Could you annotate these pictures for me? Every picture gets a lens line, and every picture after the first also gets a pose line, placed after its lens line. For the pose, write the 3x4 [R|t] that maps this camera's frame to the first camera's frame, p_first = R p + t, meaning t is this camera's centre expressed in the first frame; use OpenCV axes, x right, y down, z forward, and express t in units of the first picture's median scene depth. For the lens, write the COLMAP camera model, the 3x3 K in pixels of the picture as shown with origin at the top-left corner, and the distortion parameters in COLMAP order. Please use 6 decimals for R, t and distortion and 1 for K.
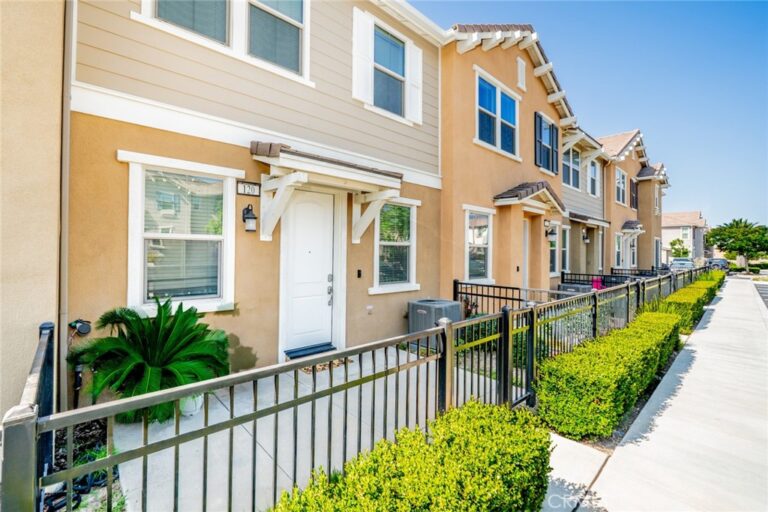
lens RADIAL K [[290.5, 0, 384.0], [0, 290.5, 256.0], [0, 0, 1]] dist [-0.002206, -0.000333]
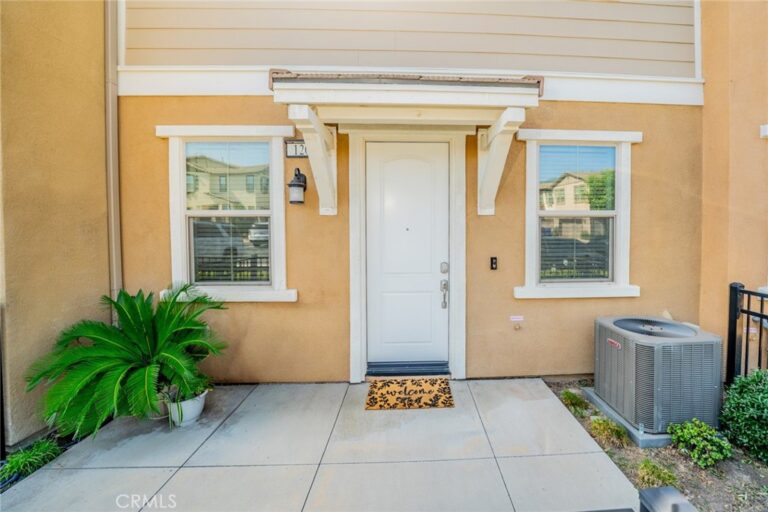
lens RADIAL K [[335.9, 0, 384.2], [0, 335.9, 237.8], [0, 0, 1]] dist [-0.017539, 0.000269]
pose [[0.784503, 0.008232, -0.620071, 0.187023], [0.000096, 0.999910, 0.013397, -0.003503], [0.620125, -0.010569, 0.784432, 0.304025]]
